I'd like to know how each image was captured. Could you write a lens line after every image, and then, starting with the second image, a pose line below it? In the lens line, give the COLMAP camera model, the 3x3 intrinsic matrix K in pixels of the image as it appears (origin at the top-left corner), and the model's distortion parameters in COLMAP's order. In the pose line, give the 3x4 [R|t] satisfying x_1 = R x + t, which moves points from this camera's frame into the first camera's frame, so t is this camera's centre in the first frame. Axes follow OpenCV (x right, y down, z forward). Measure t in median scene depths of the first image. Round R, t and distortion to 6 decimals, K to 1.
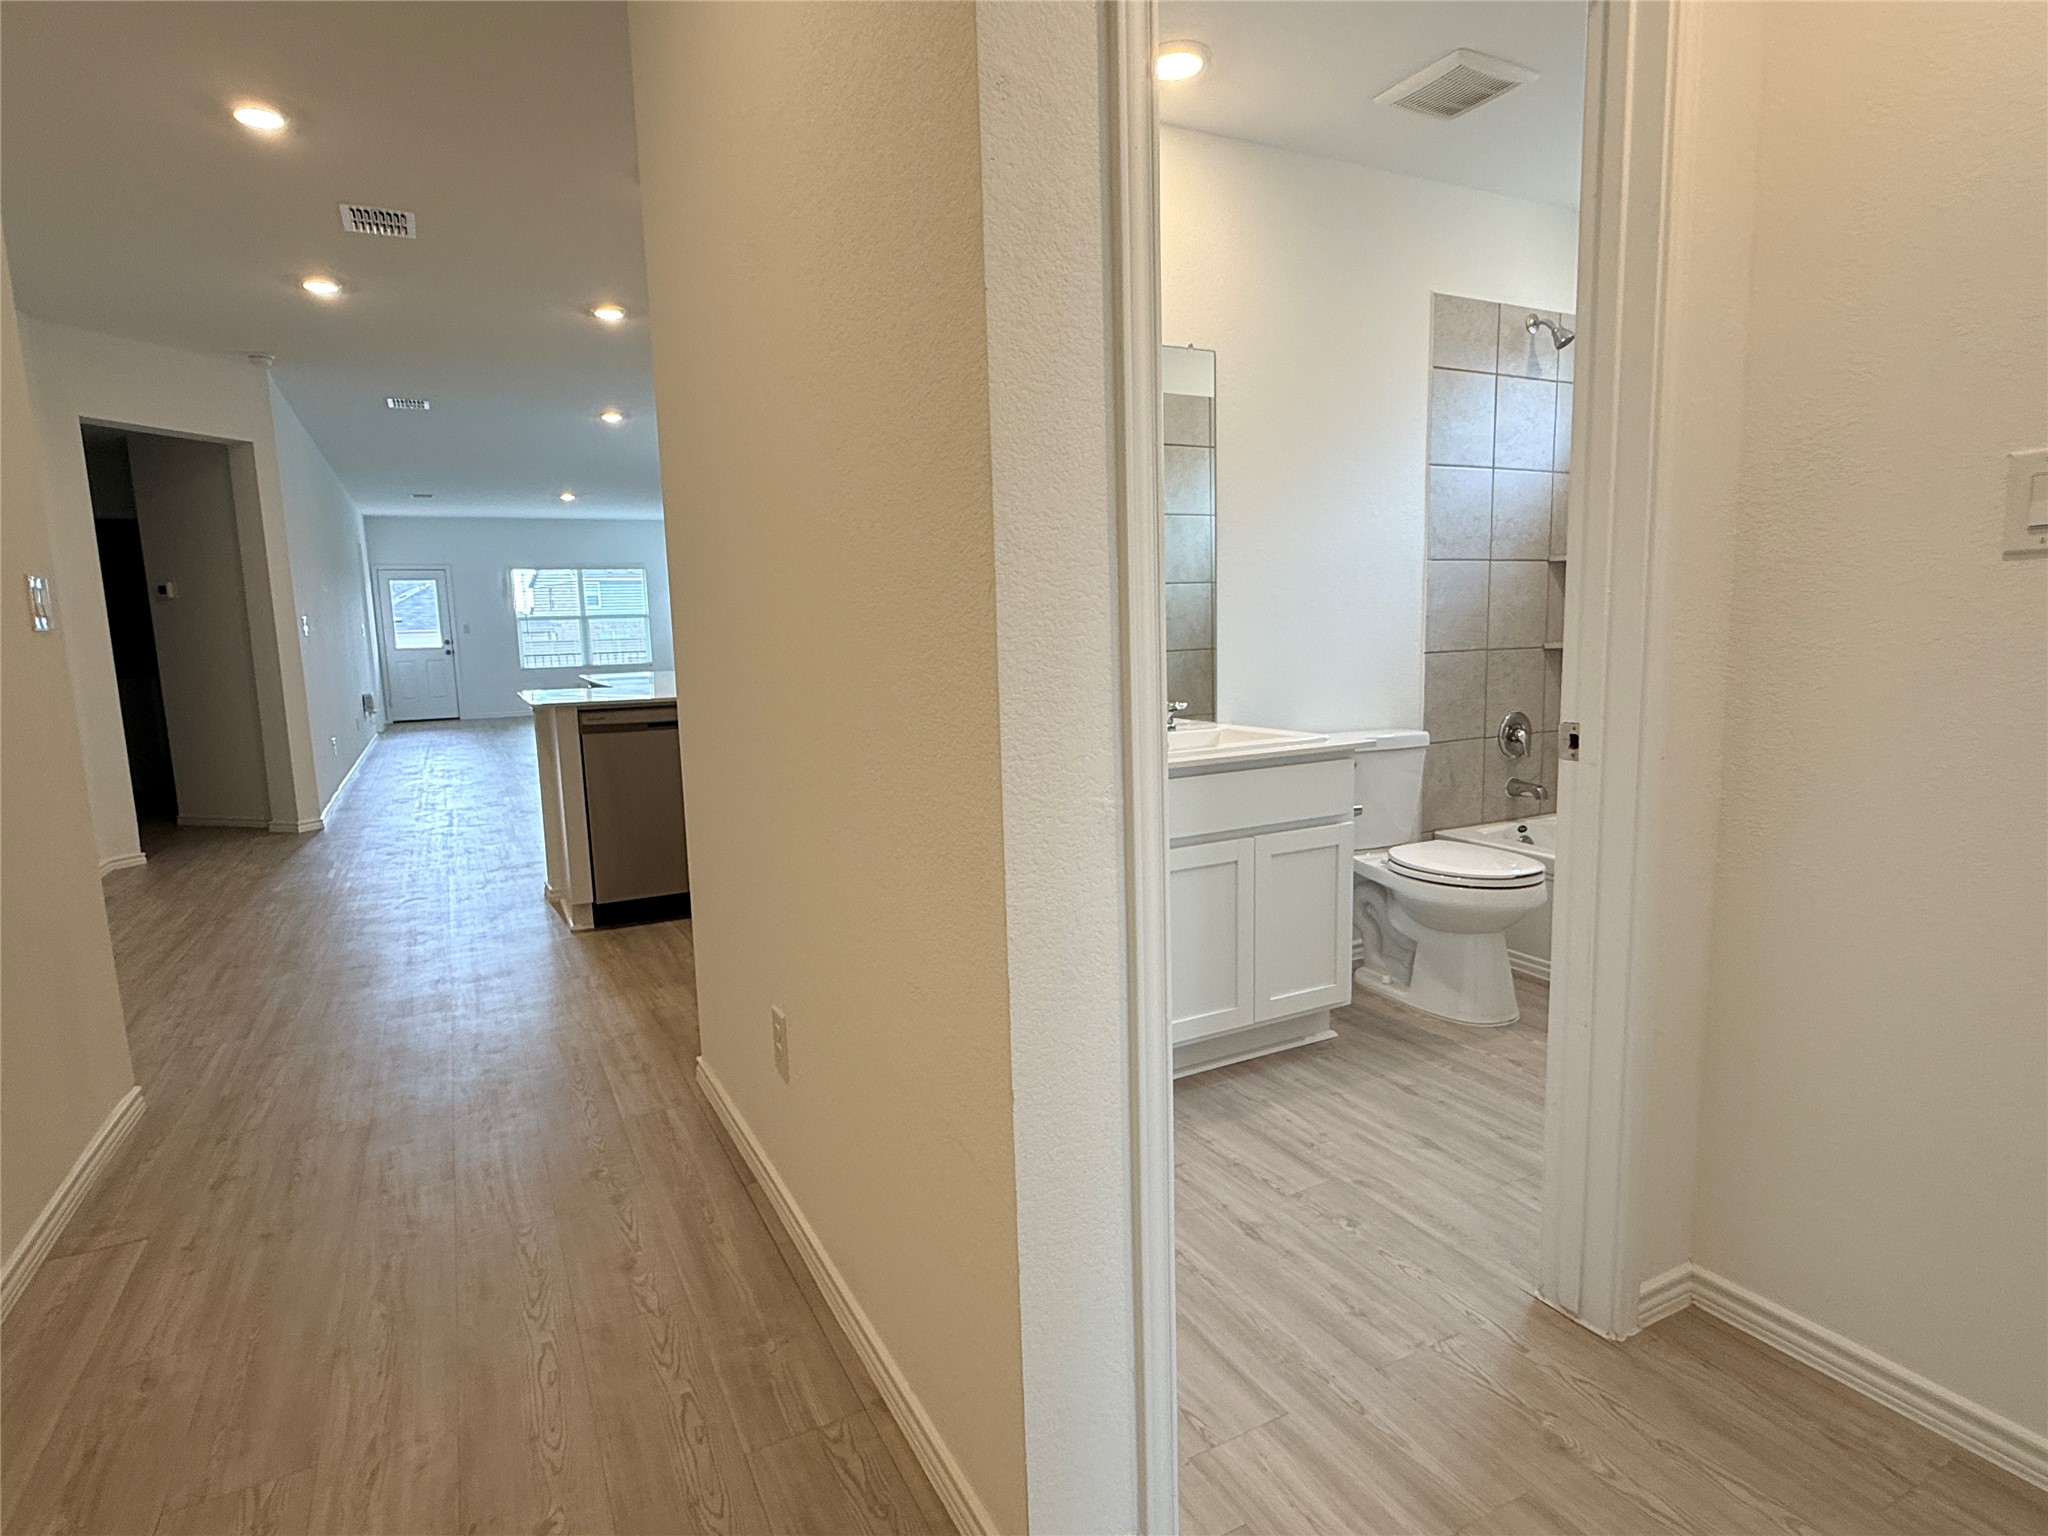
lens RADIAL K [[1088.1, 0, 1020.0], [0, 1088.1, 774.9], [0, 0, 1]] dist [0.001709, -0.001097]
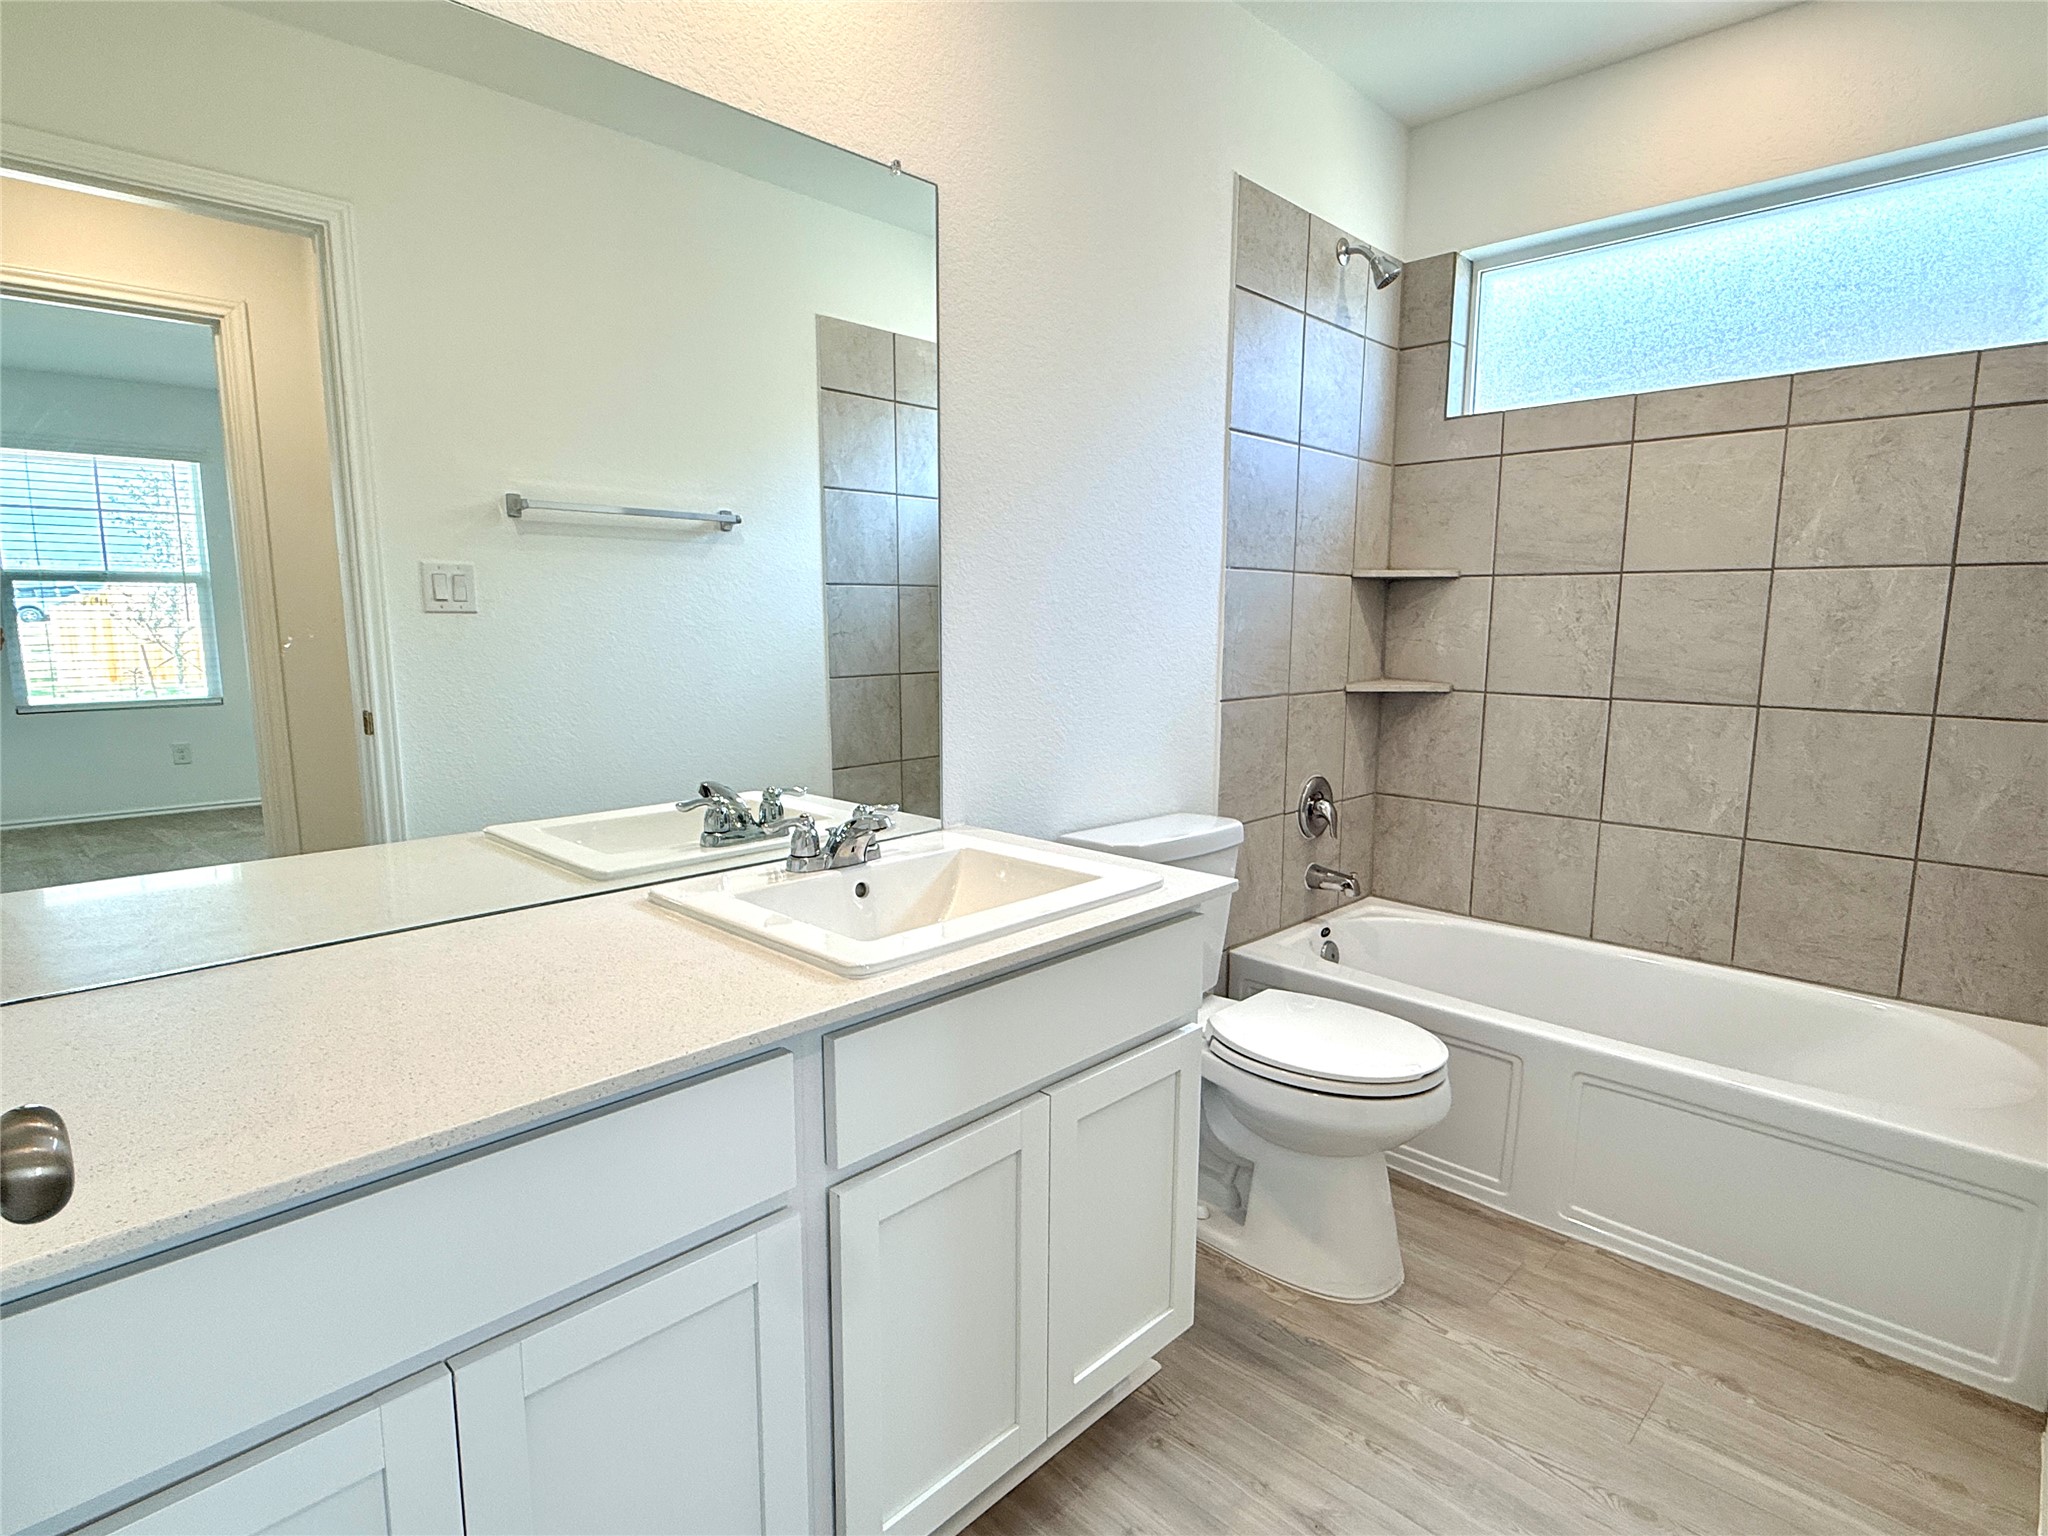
lens RADIAL K [[1082.9, 0, 1024.9], [0, 1082.9, 771.0], [0, 0, 1]] dist [-0.002017, -0.000864]
pose [[0.949563, -0.013364, 0.313291, 0.041303], [0.014010, 0.999902, 0.000190, -0.081291], [-0.313263, 0.004209, 0.949657, 0.449410]]
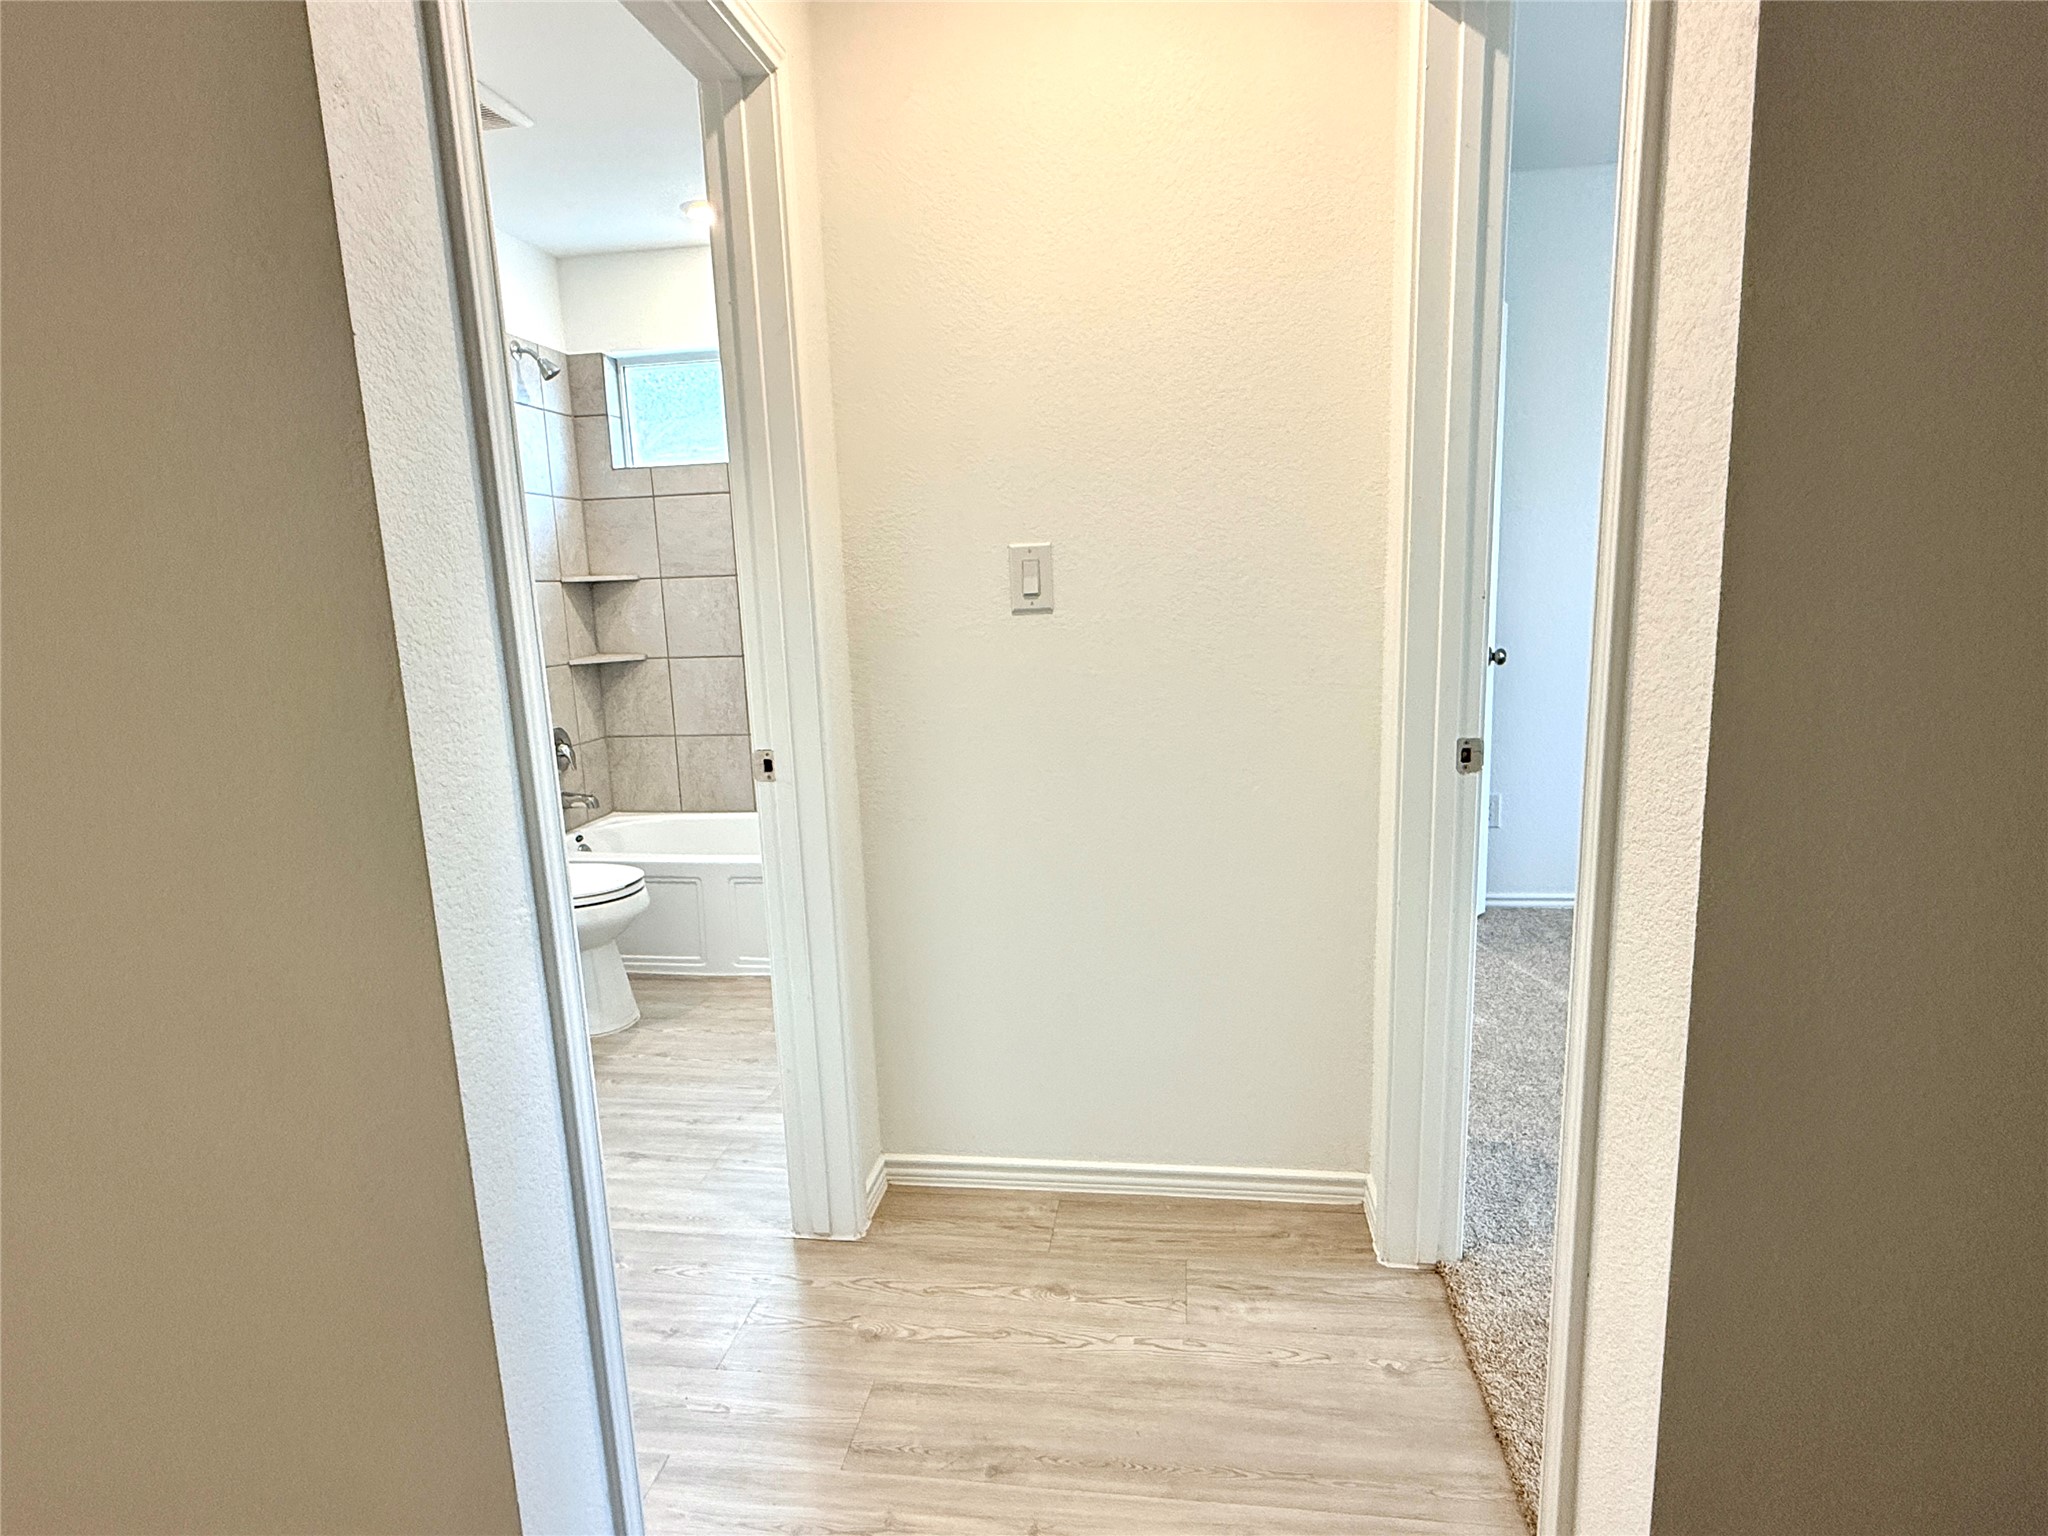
lens RADIAL K [[1088.1, 0, 1020.0], [0, 1088.1, 774.9], [0, 0, 1]] dist [0.001709, -0.001097]
pose [[0.586090, -0.137210, 0.798544, -0.146011], [0.133336, 0.988454, 0.071980, -0.037174], [-0.799200, 0.064288, 0.597618, 0.043840]]
